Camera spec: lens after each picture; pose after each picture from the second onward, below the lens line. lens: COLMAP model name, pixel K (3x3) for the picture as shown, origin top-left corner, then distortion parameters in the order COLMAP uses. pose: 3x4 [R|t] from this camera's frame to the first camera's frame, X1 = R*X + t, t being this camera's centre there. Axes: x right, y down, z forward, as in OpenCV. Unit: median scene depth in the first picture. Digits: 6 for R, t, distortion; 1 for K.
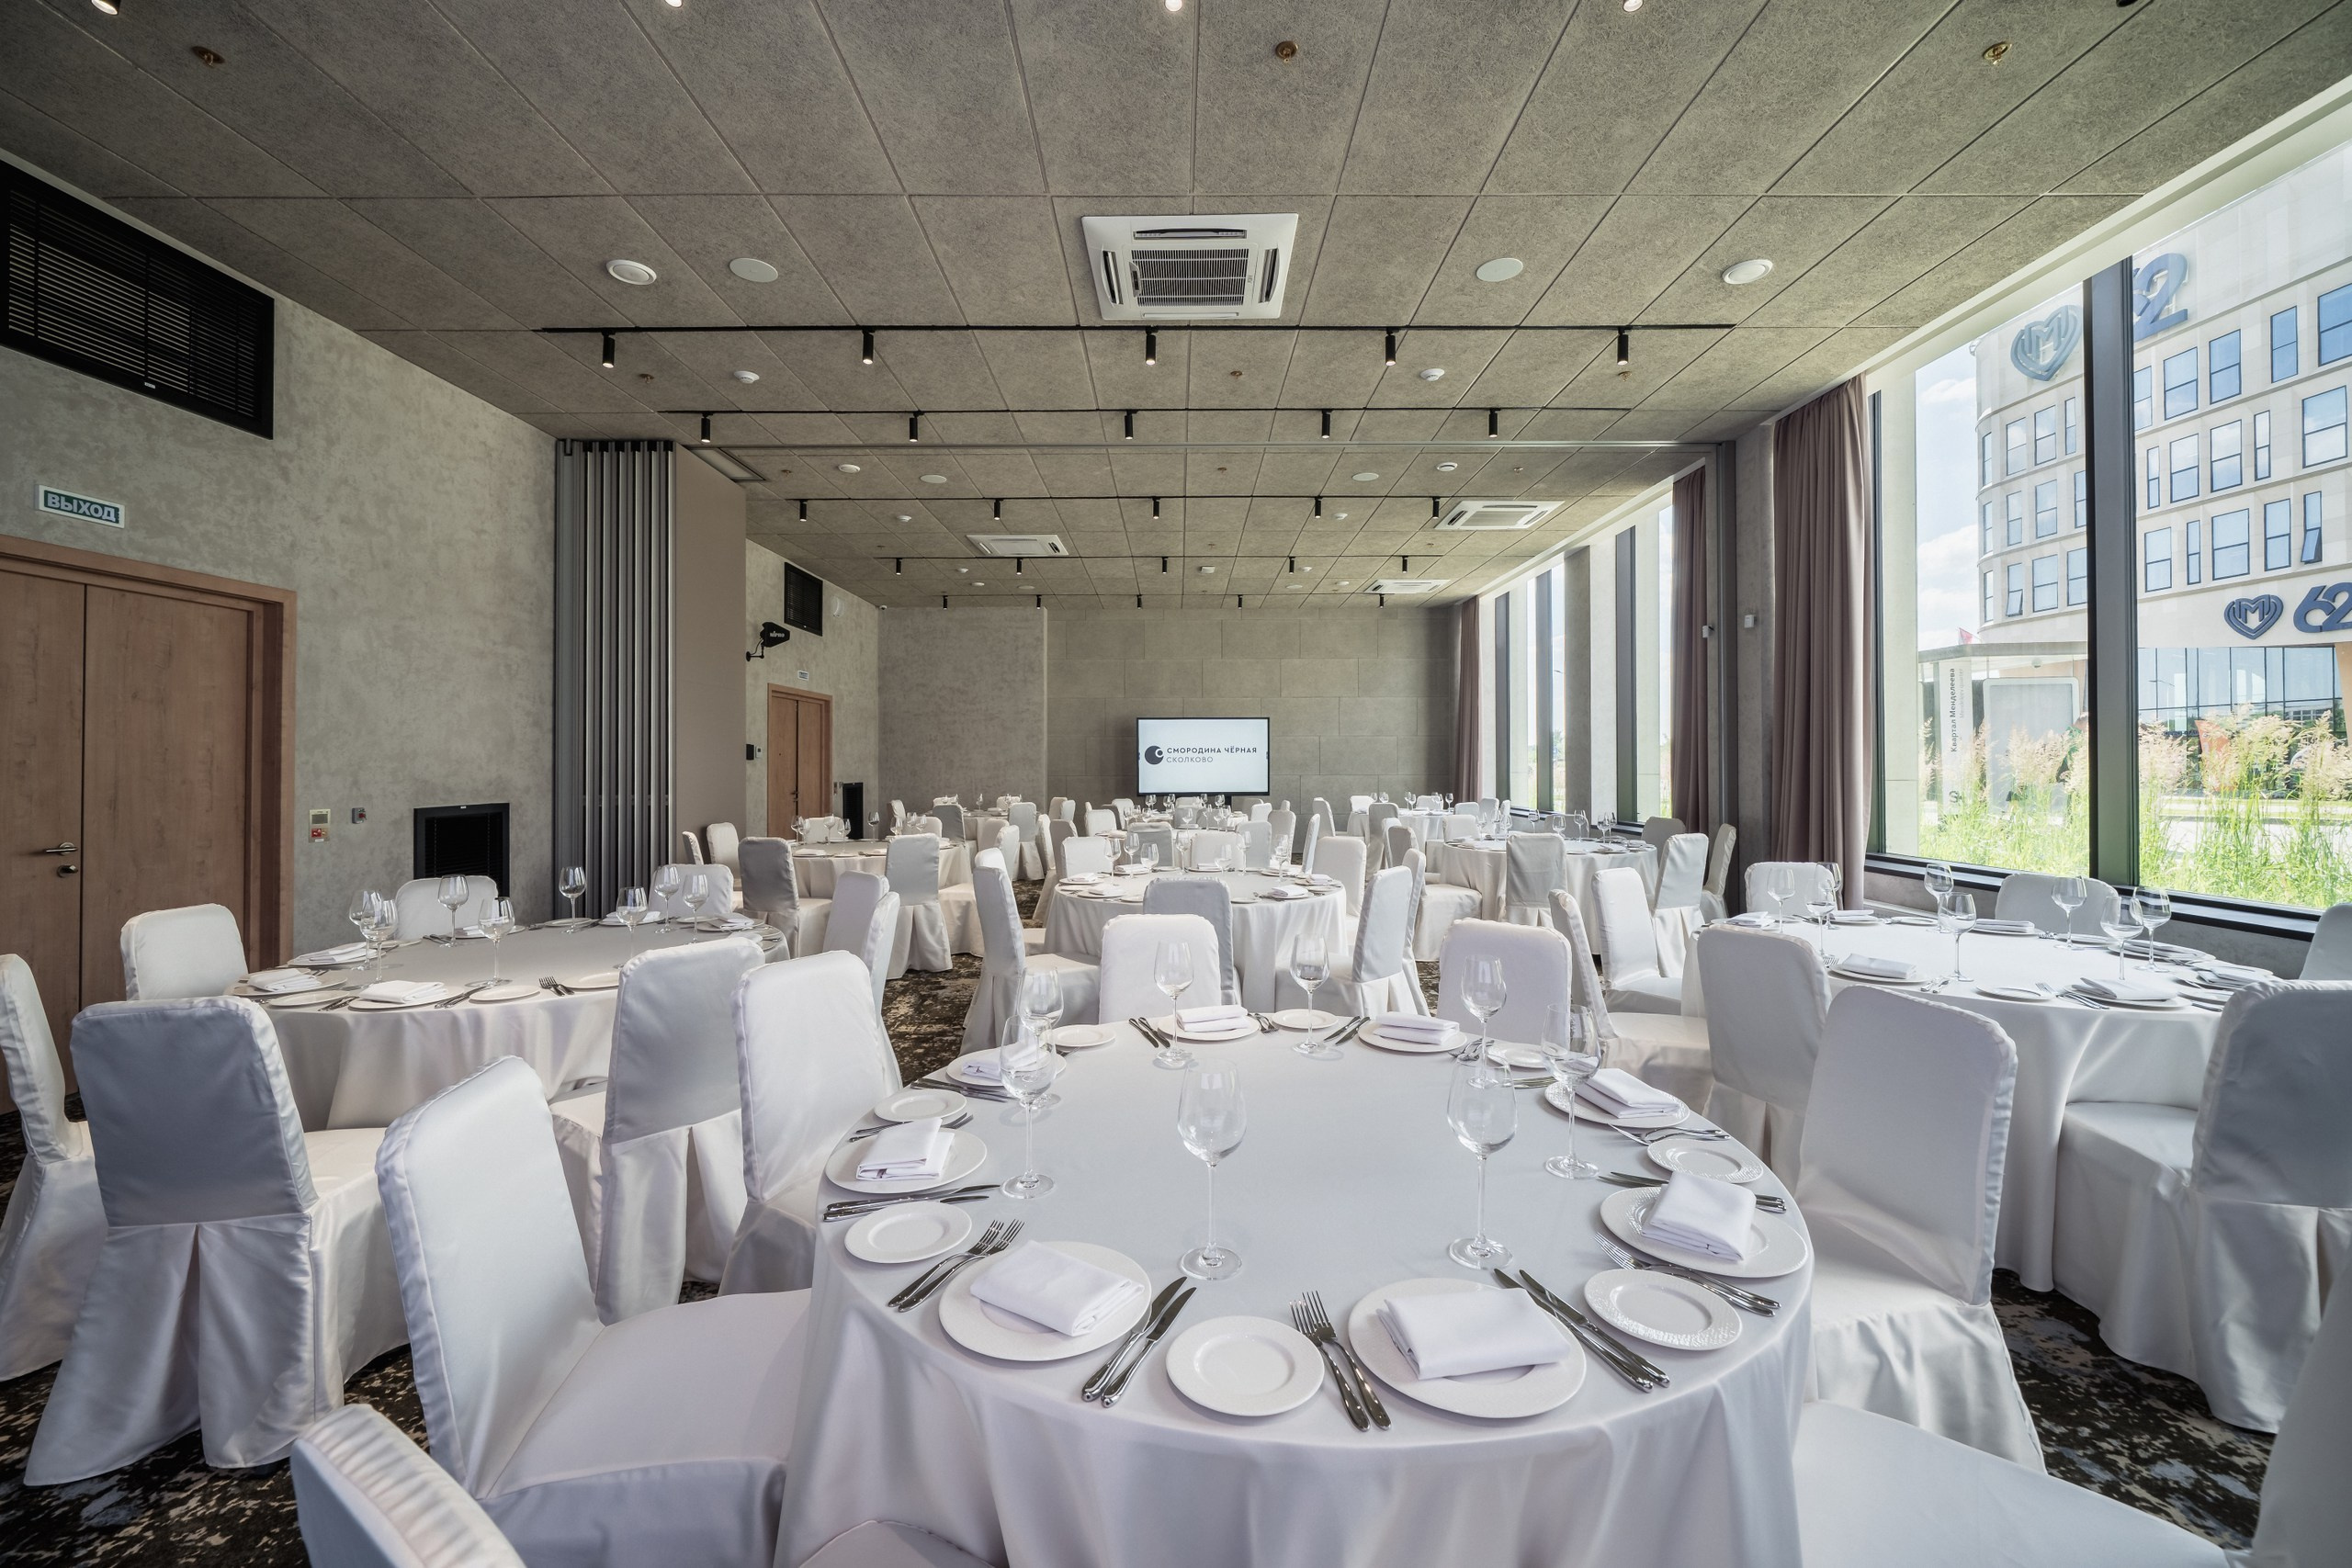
lens RADIAL K [[929.8, 0, 1177.4], [0, 929.8, 754.0], [0, 0, 1]] dist [0.000050, -0.000127]
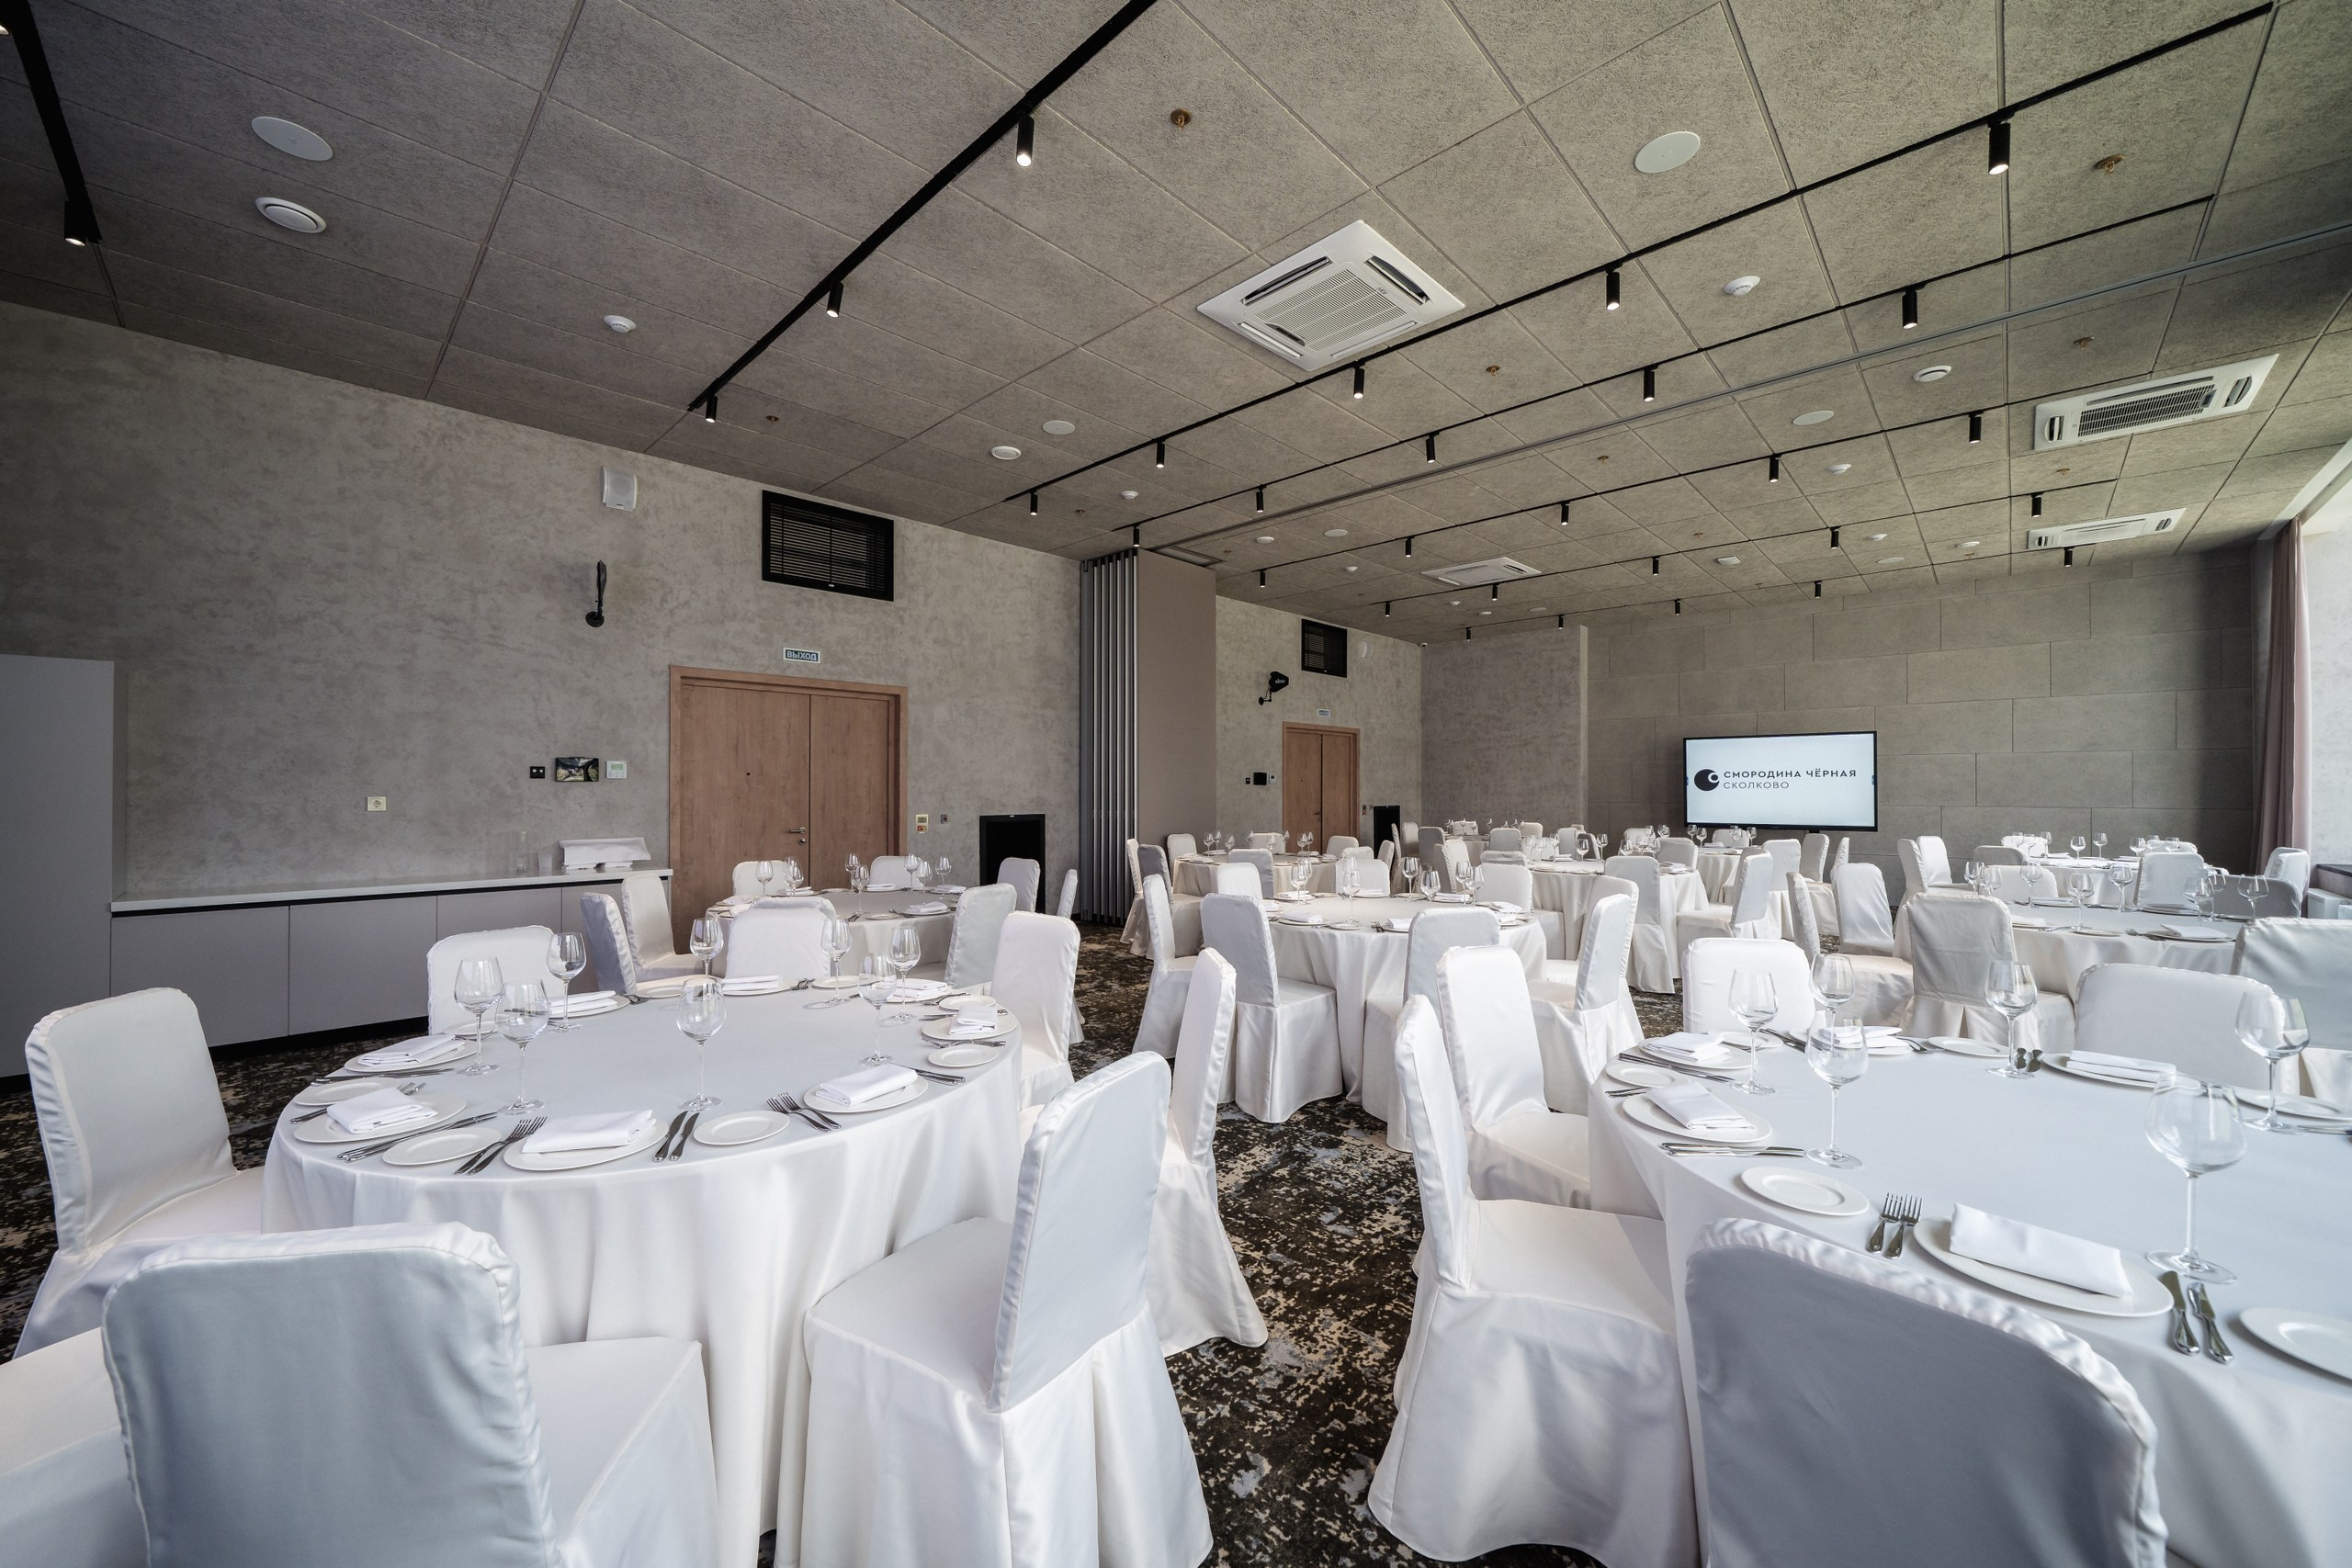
lens RADIAL K [[877.7, 0, 1176.0], [0, 877.7, 784.0], [0, 0, 1]] dist [-0.000409, -0.000061]
pose [[0.717849, -0.000100, -0.696199, 0.406200], [0.003667, 0.999987, 0.003637, -0.000017], [0.696189, -0.005164, 0.717840, 0.136456]]
